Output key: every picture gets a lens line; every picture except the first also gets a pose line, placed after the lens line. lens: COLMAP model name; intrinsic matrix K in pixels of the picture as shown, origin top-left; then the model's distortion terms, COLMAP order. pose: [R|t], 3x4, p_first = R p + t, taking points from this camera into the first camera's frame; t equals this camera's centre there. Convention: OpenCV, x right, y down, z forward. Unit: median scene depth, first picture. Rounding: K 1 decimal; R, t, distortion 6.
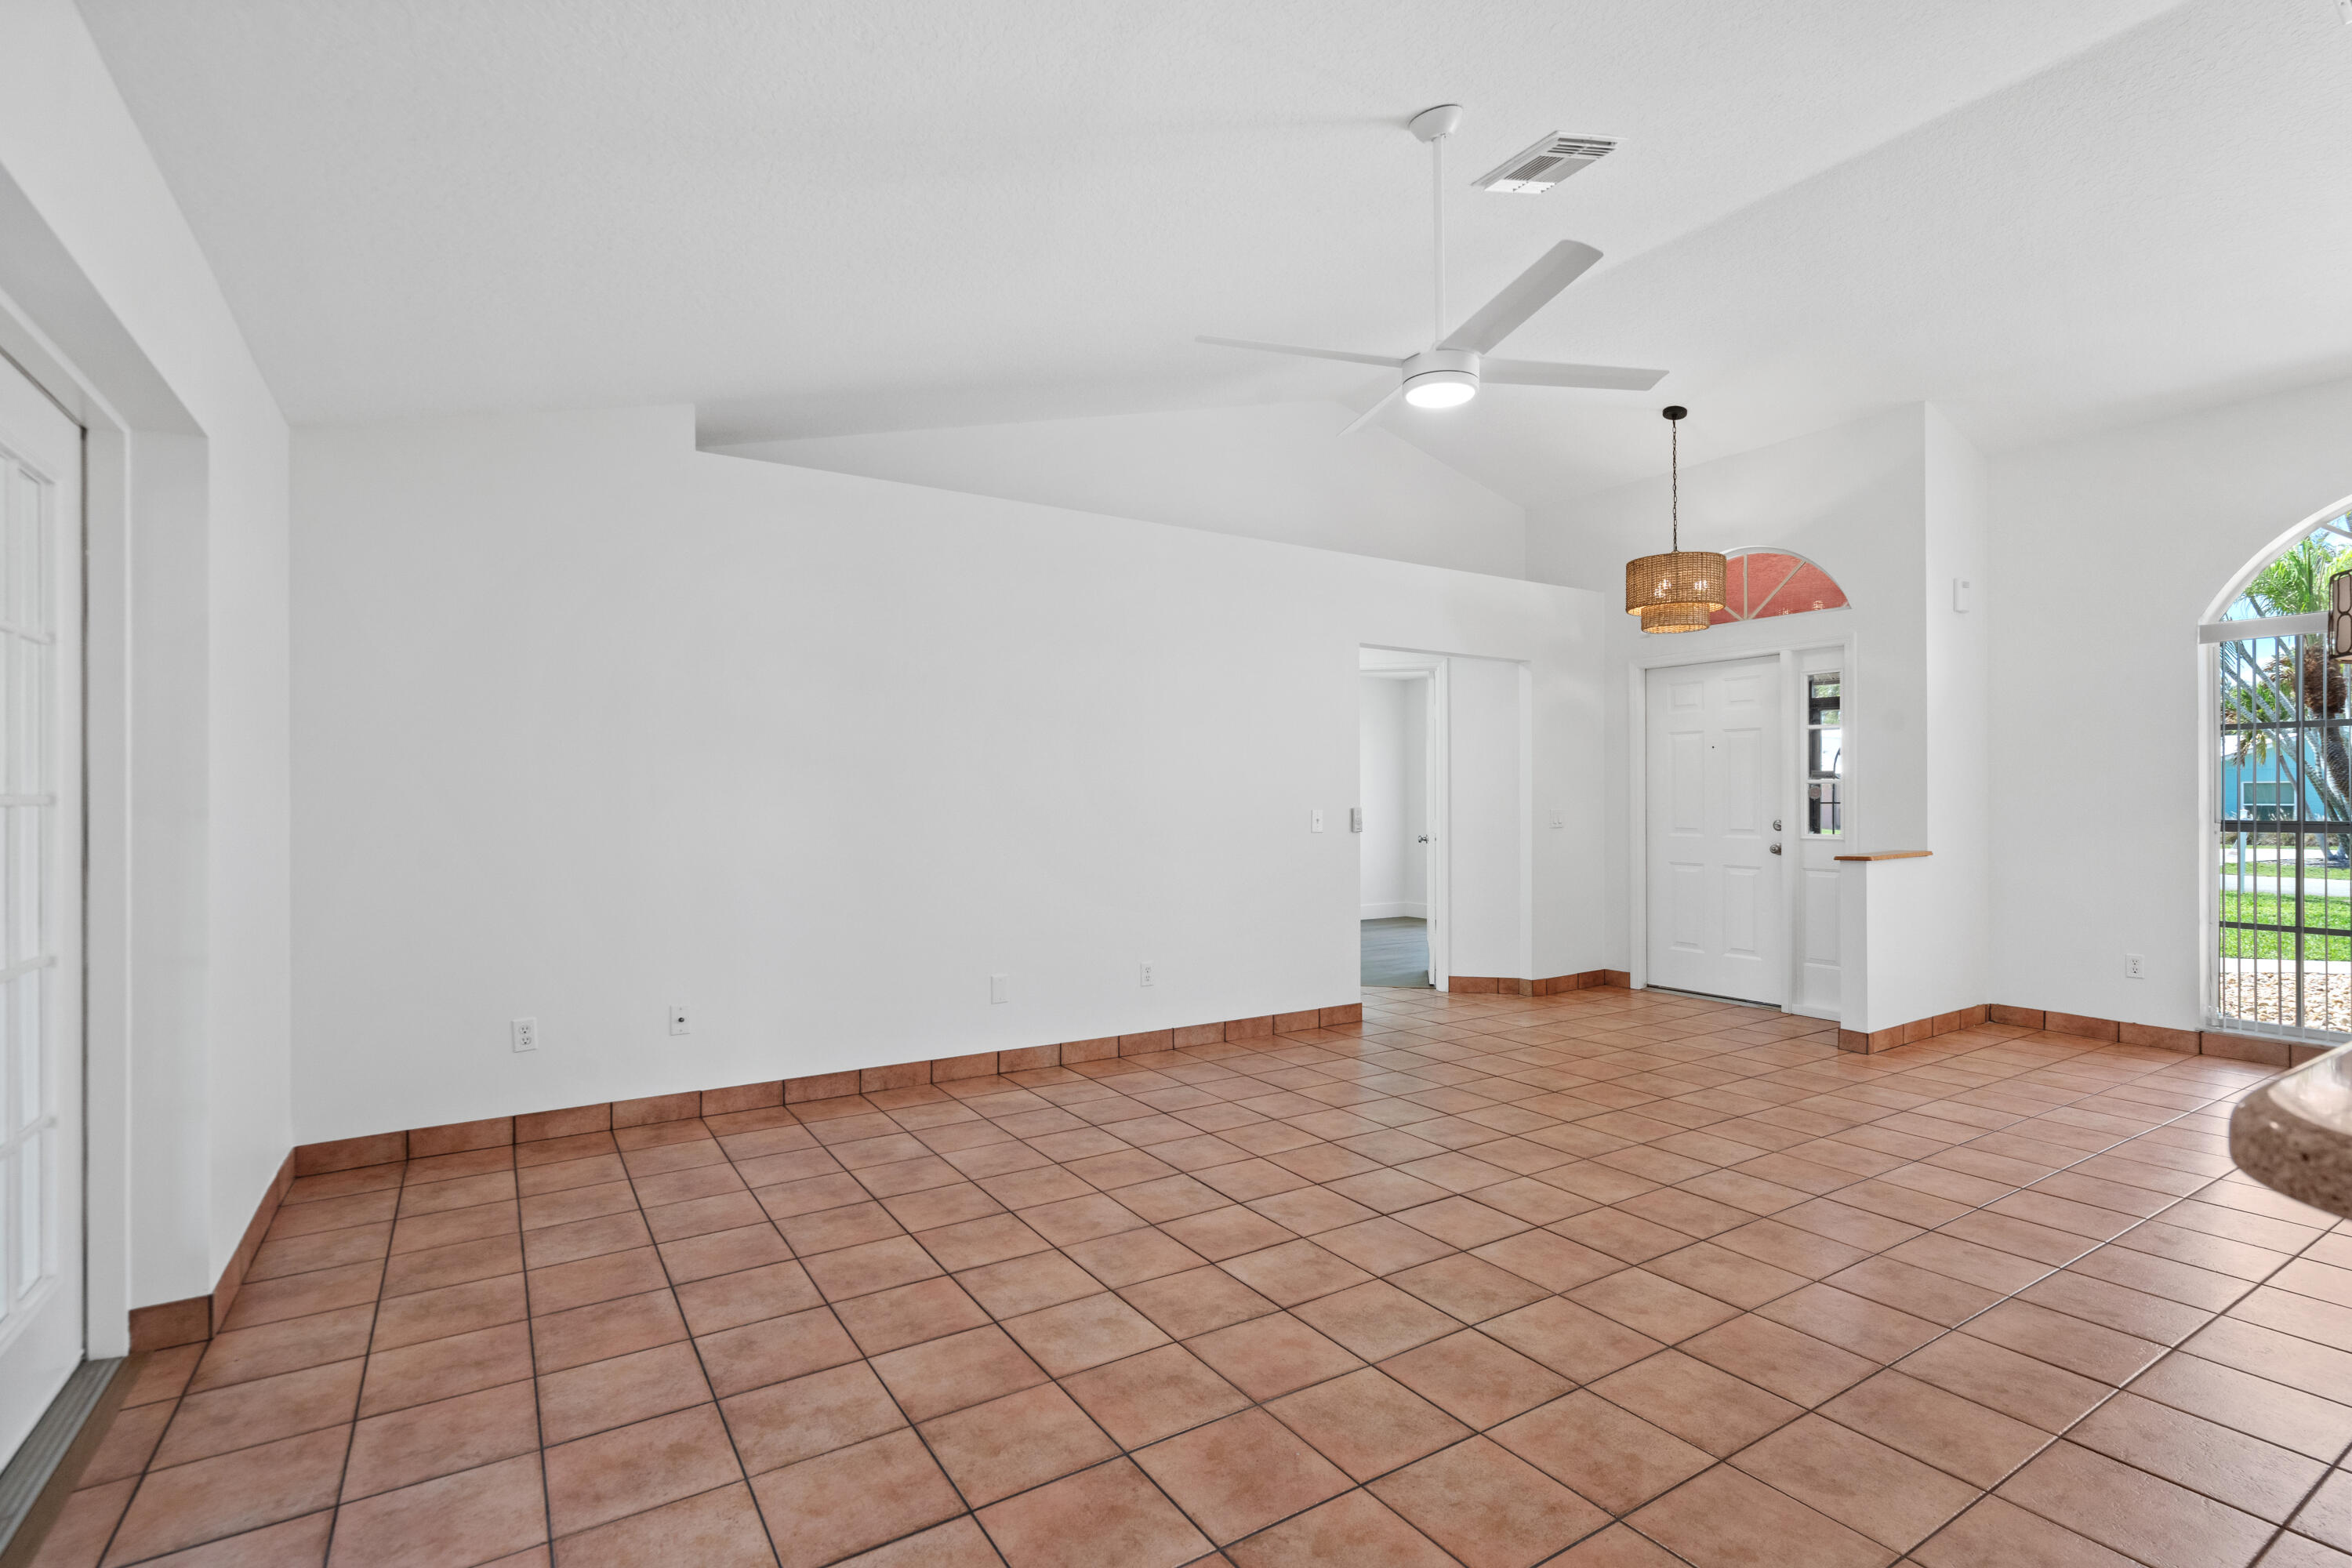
lens RADIAL K [[1082.5, 0, 1151.3], [0, 1082.5, 797.4], [0, 0, 1]] dist [0.005794, -0.002029]
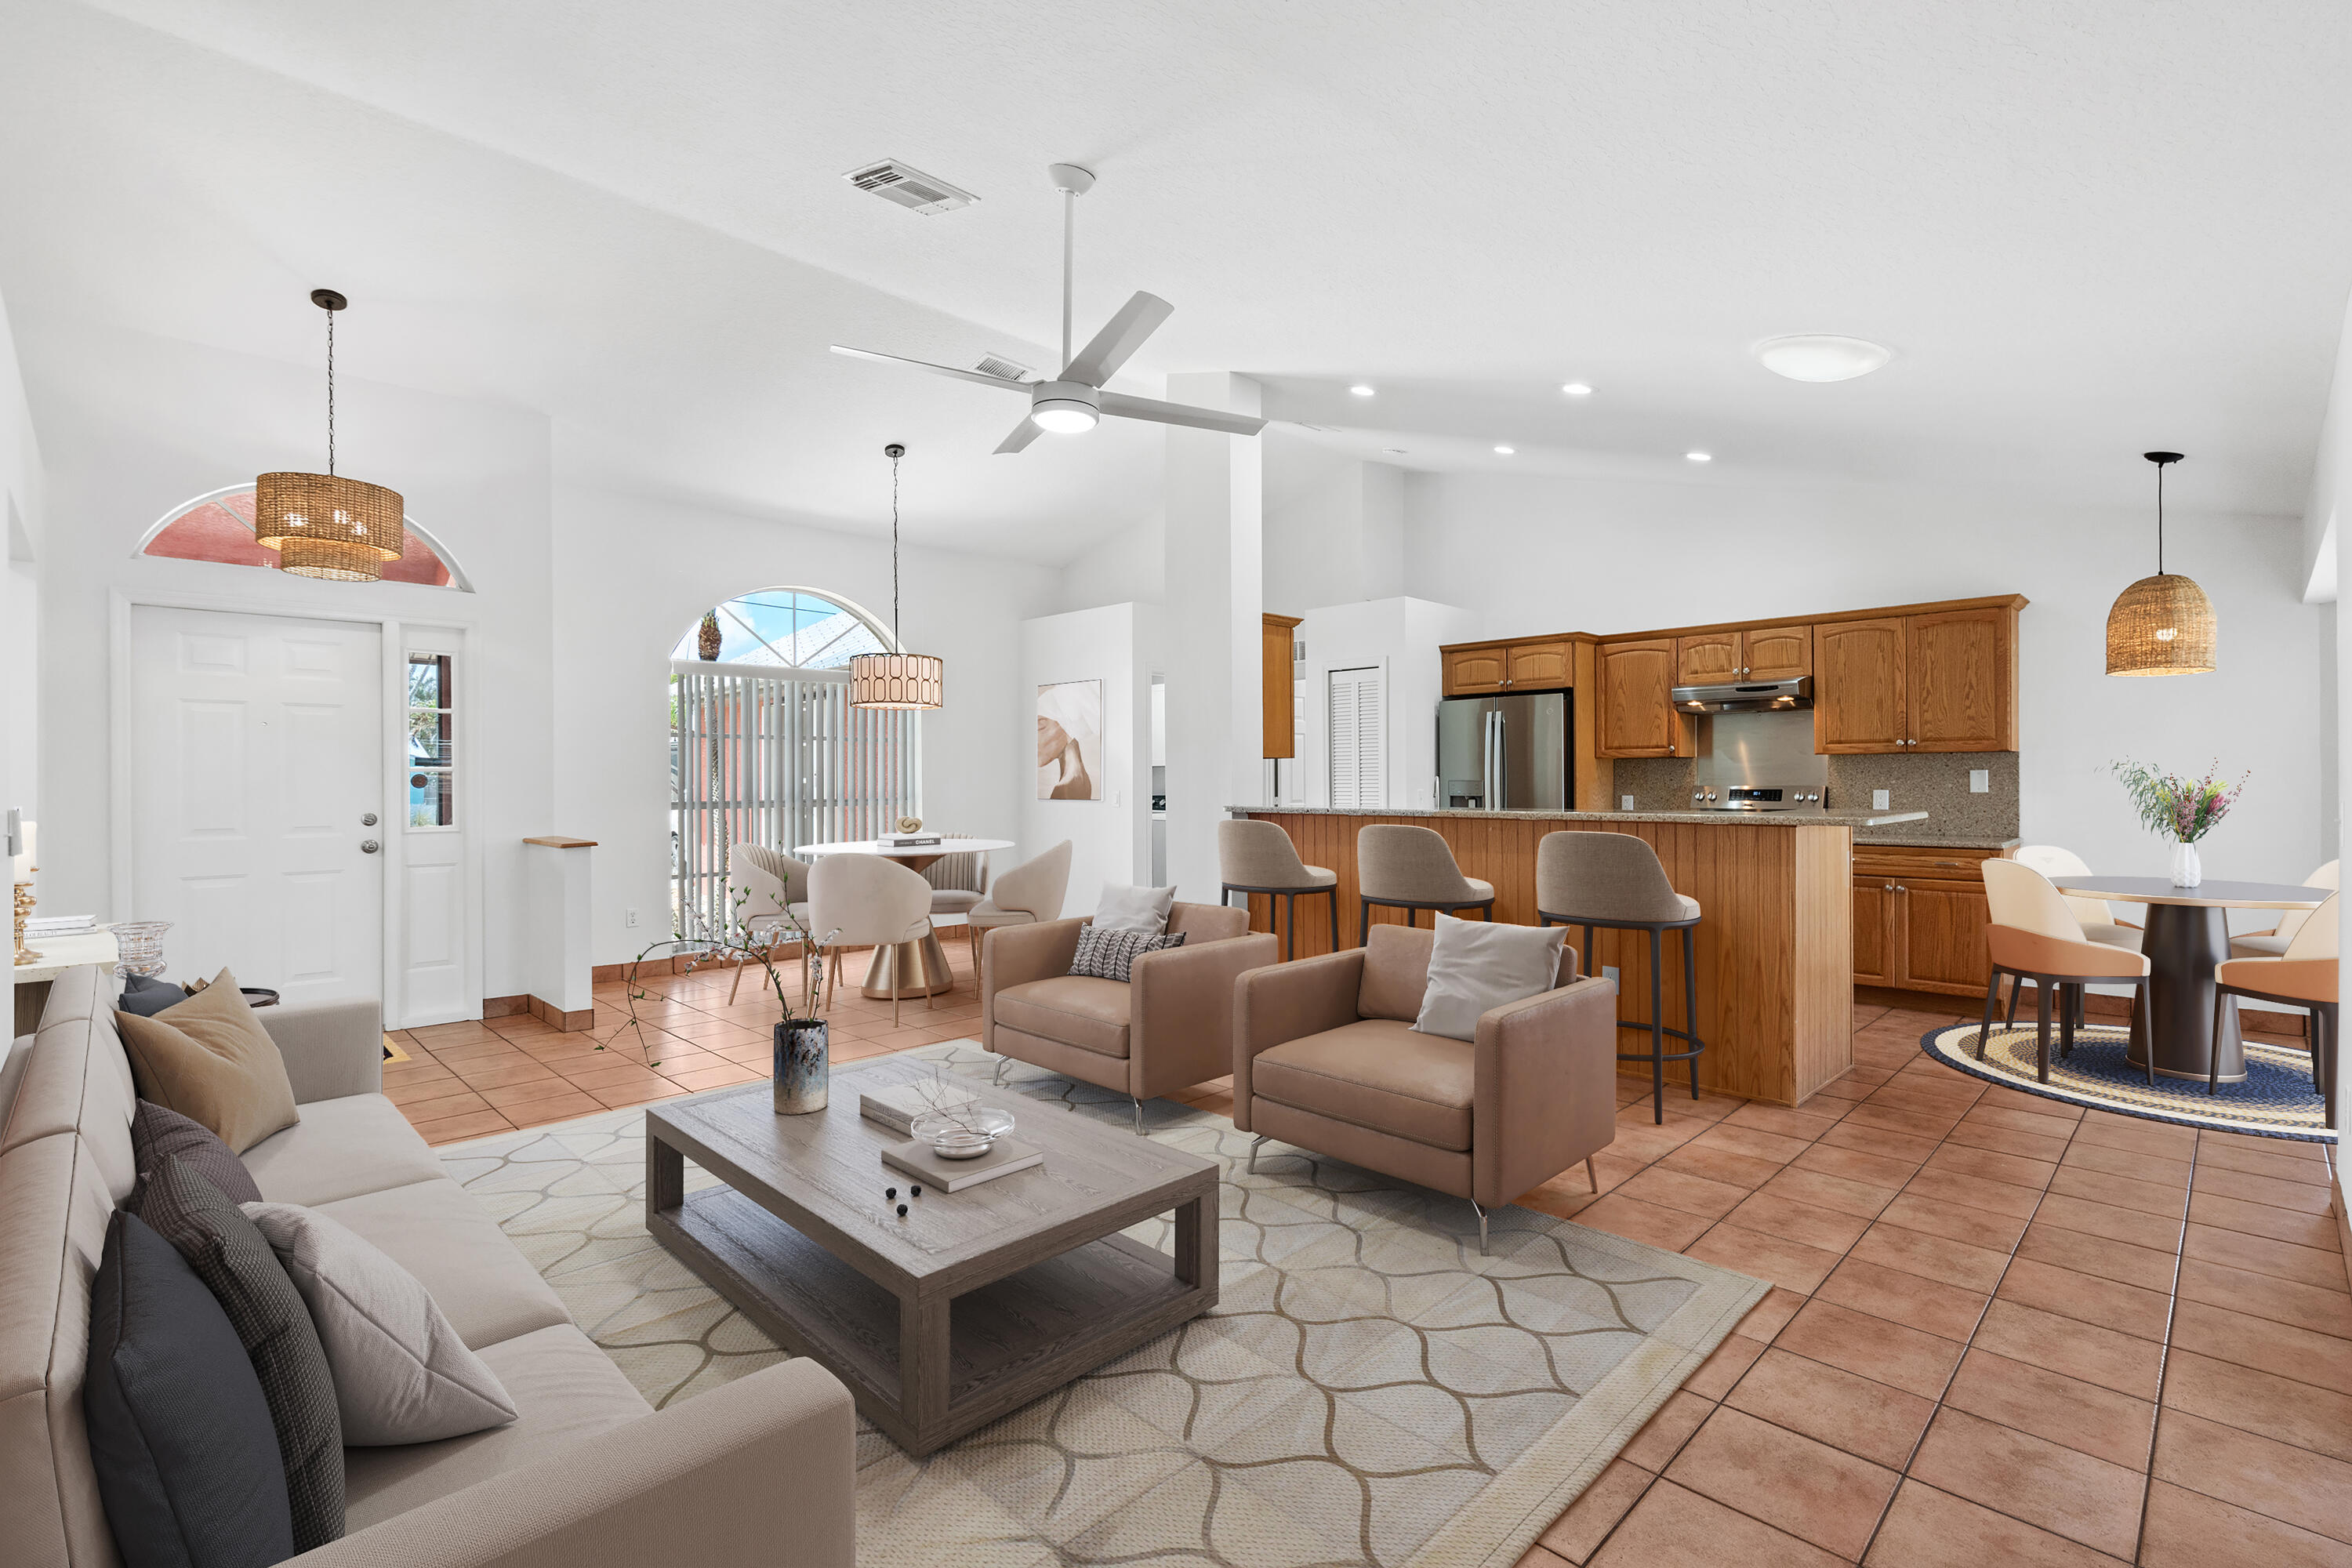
lens RADIAL K [[1082.5, 0, 1181.9], [0, 1082.5, 784.9], [0, 0, 1]] dist [0.005794, -0.002029]
pose [[-0.232401, 0.000272, 0.972620, -0.672260], [0.004438, 0.999990, 0.000781, 0.000135], [-0.972610, 0.004498, -0.232400, 0.911783]]
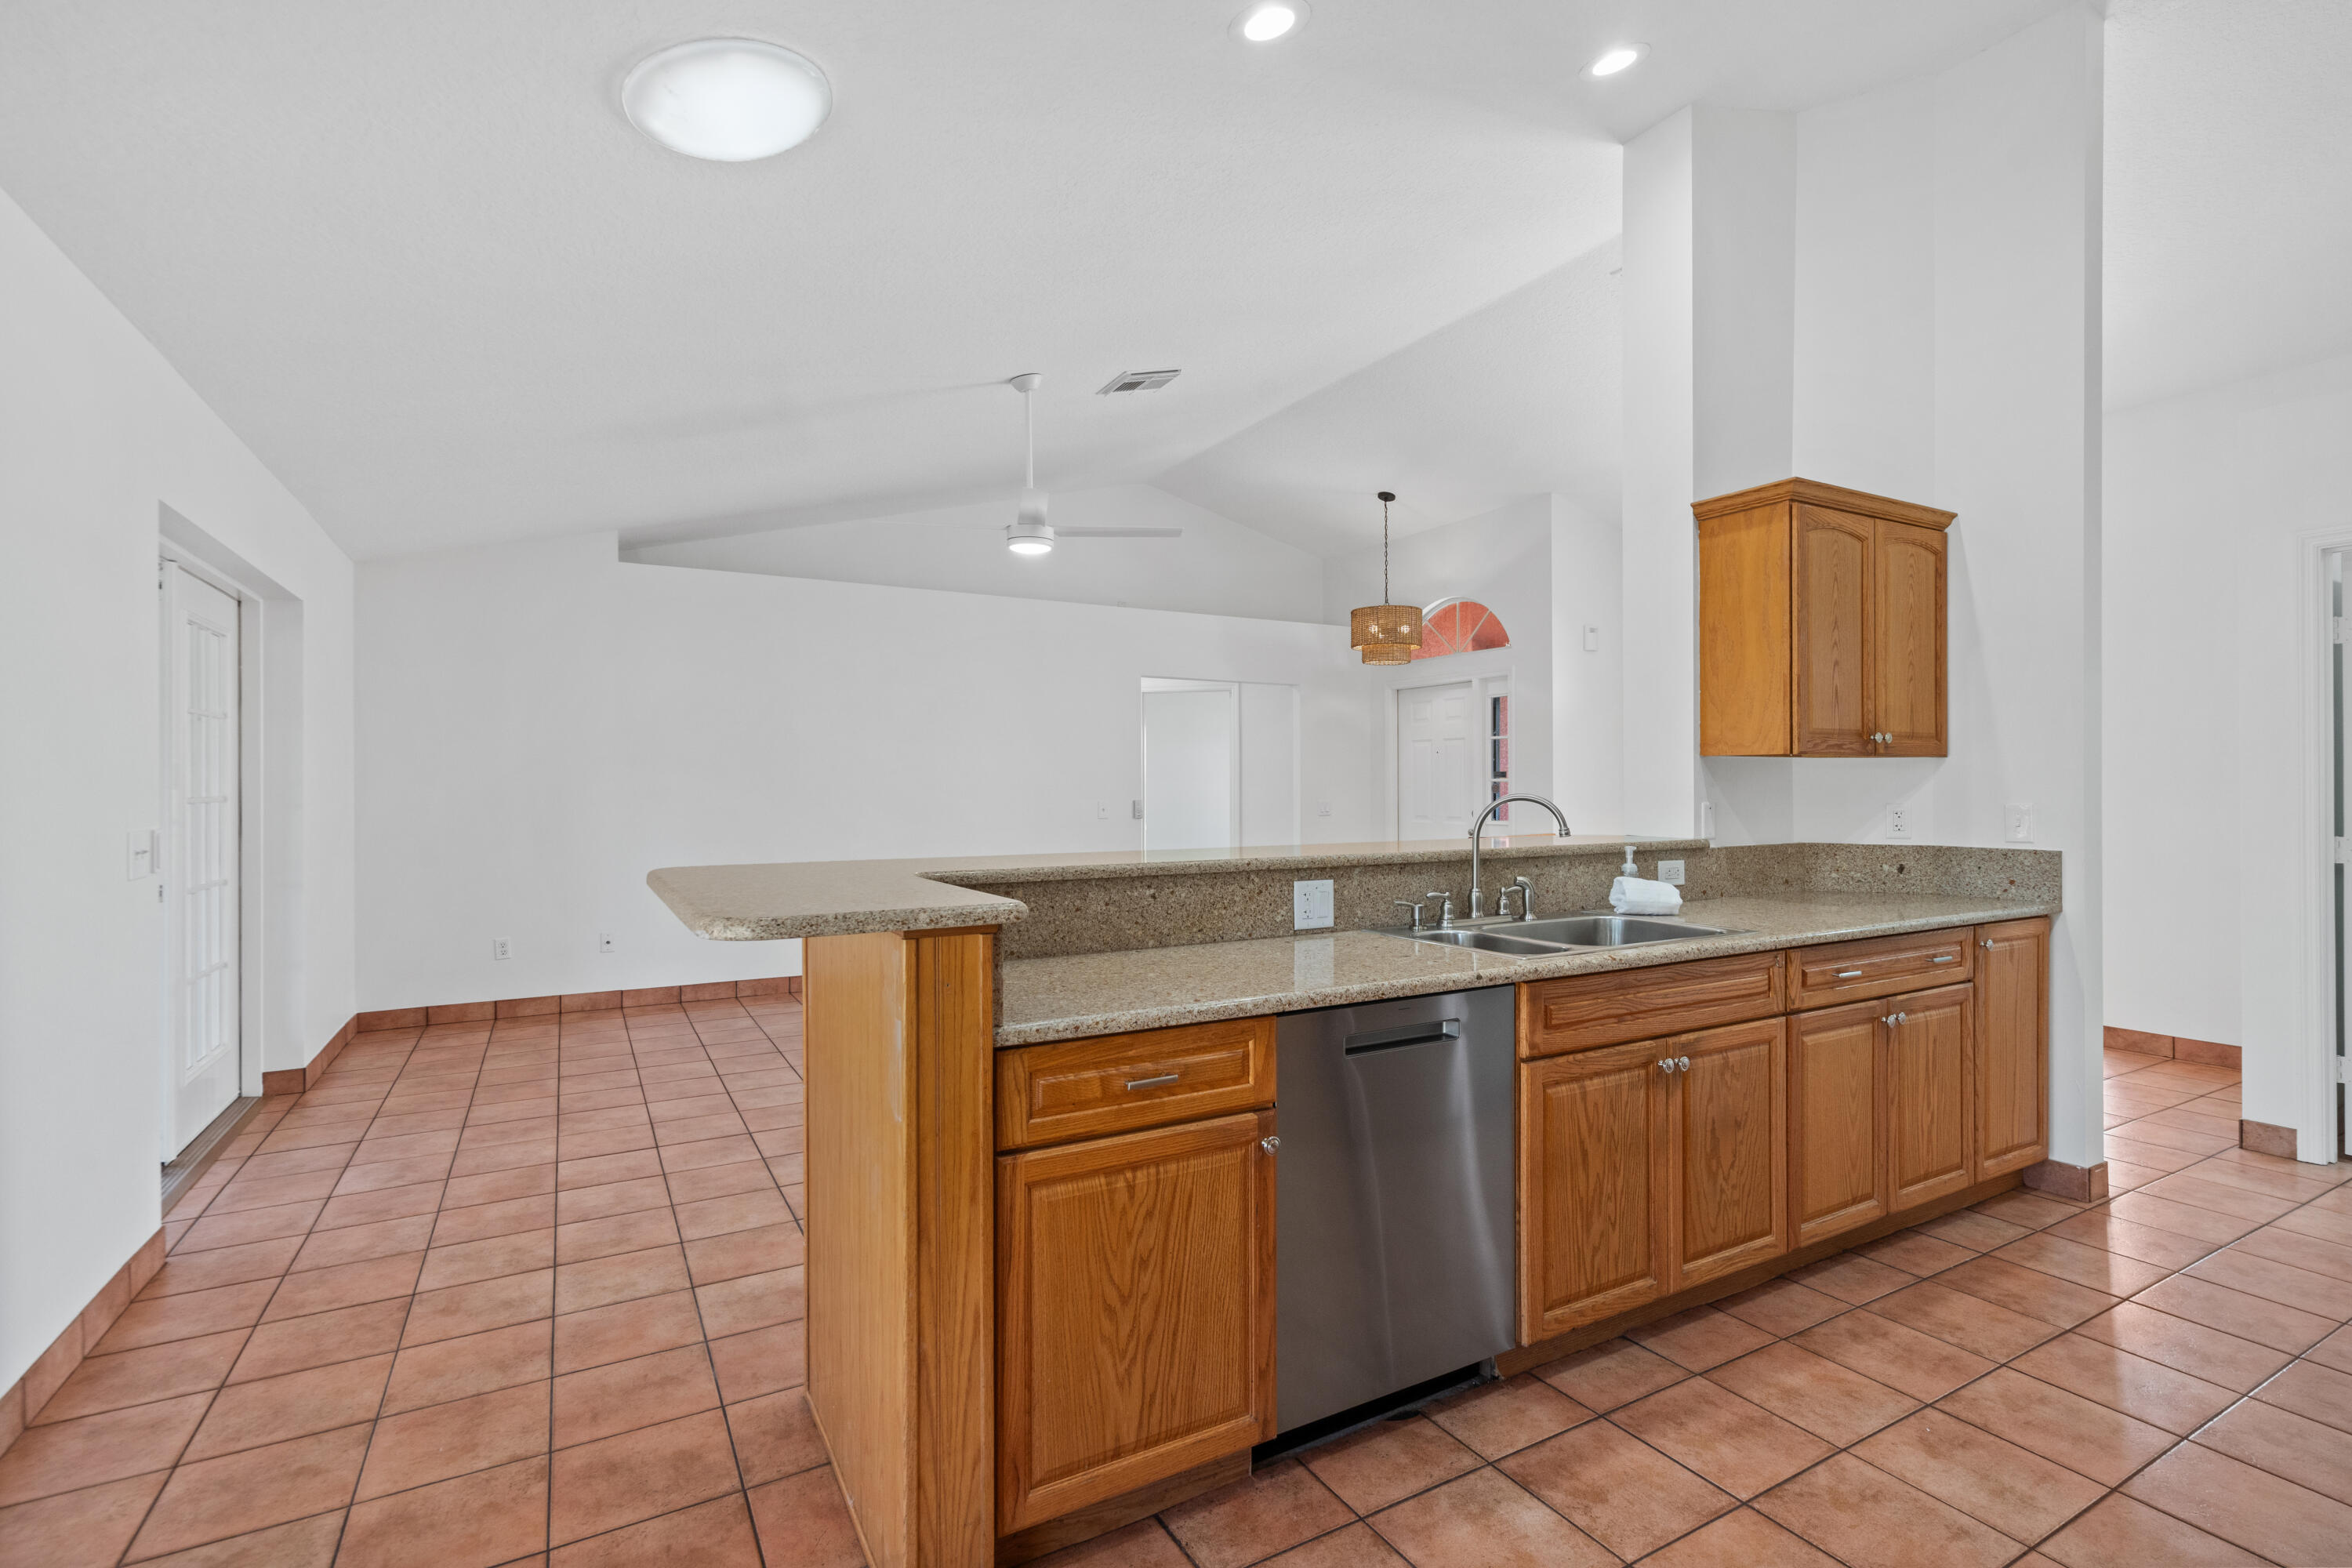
lens RADIAL K [[1082.5, 0, 1157.6], [0, 1082.5, 786.8], [0, 0, 1]] dist [0.005794, -0.002029]
pose [[0.998475, -0.000010, -0.055209, 0.437058], [0.000064, 1.000000, 0.000981, -0.012013], [0.055209, -0.000983, 0.998474, -0.486960]]
